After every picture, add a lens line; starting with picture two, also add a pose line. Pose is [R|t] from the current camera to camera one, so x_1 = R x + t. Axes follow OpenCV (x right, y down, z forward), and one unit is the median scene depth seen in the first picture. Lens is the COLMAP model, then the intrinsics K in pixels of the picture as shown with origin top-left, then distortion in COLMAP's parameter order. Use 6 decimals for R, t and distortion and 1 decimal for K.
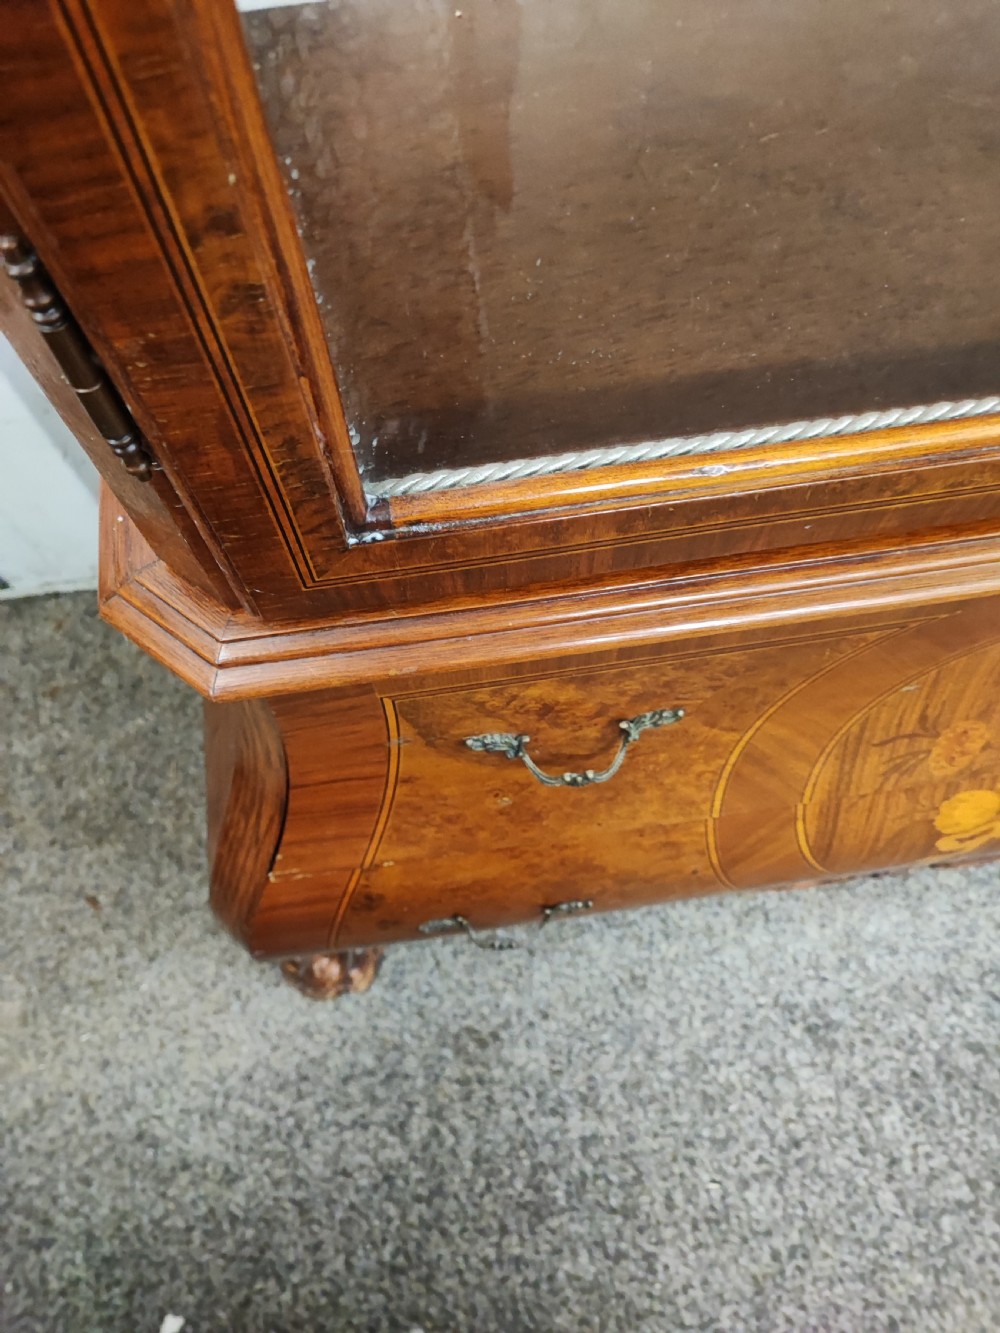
lens RADIAL K [[970.9, 0, 515.1], [0, 970.9, 660.3], [0, 0, 1]] dist [0.038724, -0.053155]
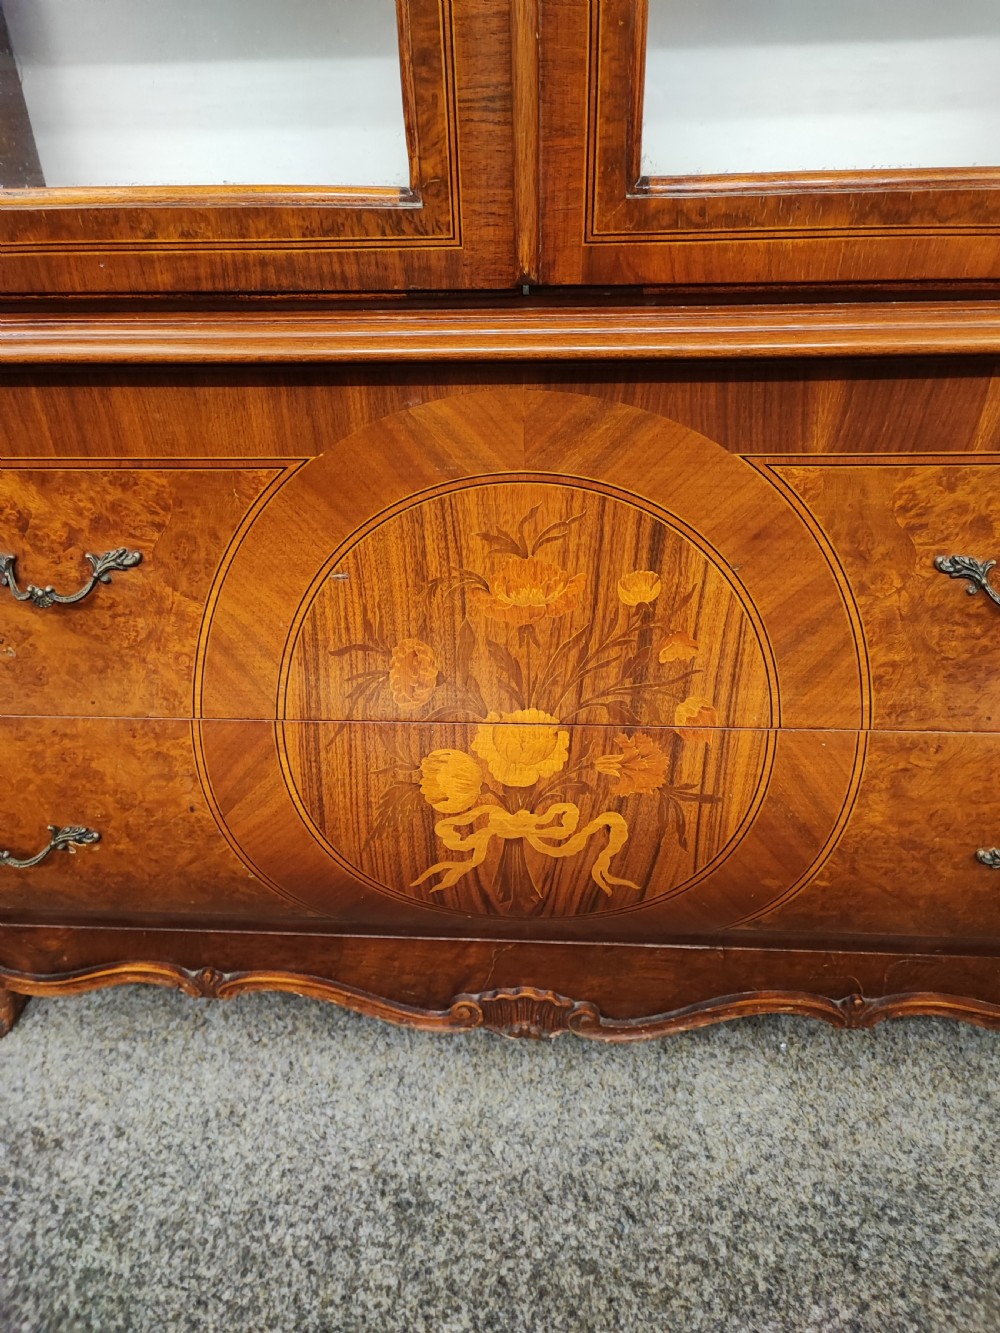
lens RADIAL K [[970.9, 0, 504.5], [0, 970.9, 648.6], [0, 0, 1]] dist [0.038724, -0.053155]
pose [[0.978485, 0.102684, -0.178948, 0.503427], [-0.184482, 0.823793, -0.536034, 0.427554], [0.092374, 0.557514, 0.825012, 0.054565]]
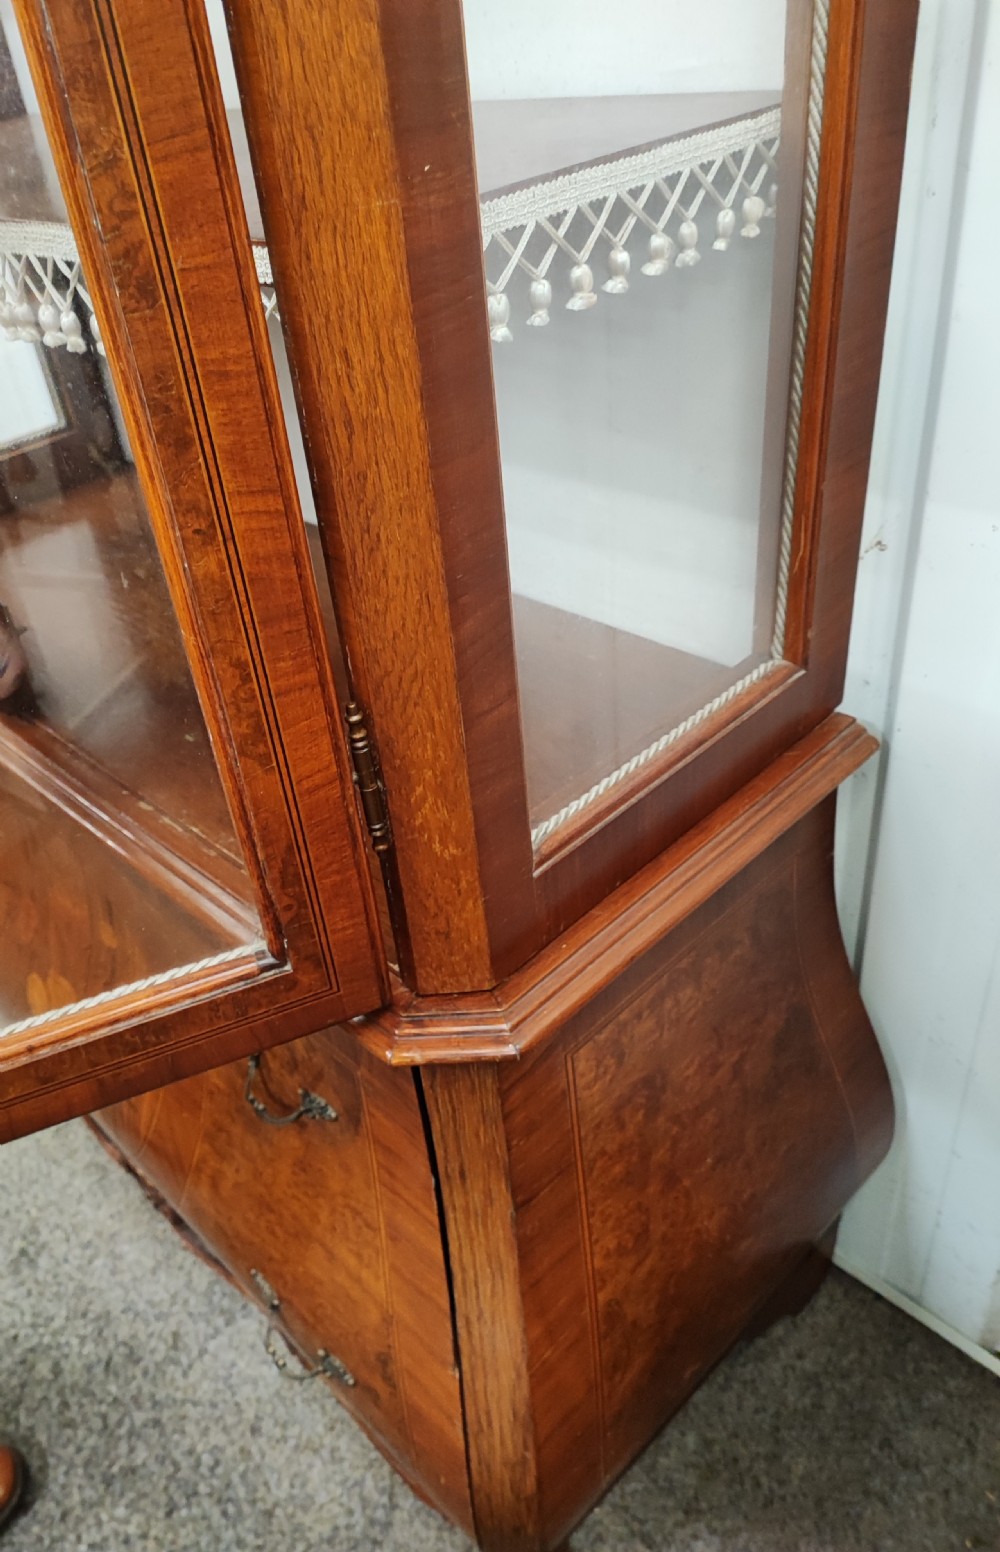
lens RADIAL K [[1160.2, 0, 430.5], [0, 1160.2, 788.8], [0, 0, 1]] dist [0.043141, -0.046190]
pose [[0.572197, 0.449148, -0.686189, 1.319662], [-0.700575, 0.702678, -0.124252, -0.180416], [0.426363, 0.551823, 0.716733, -0.097460]]
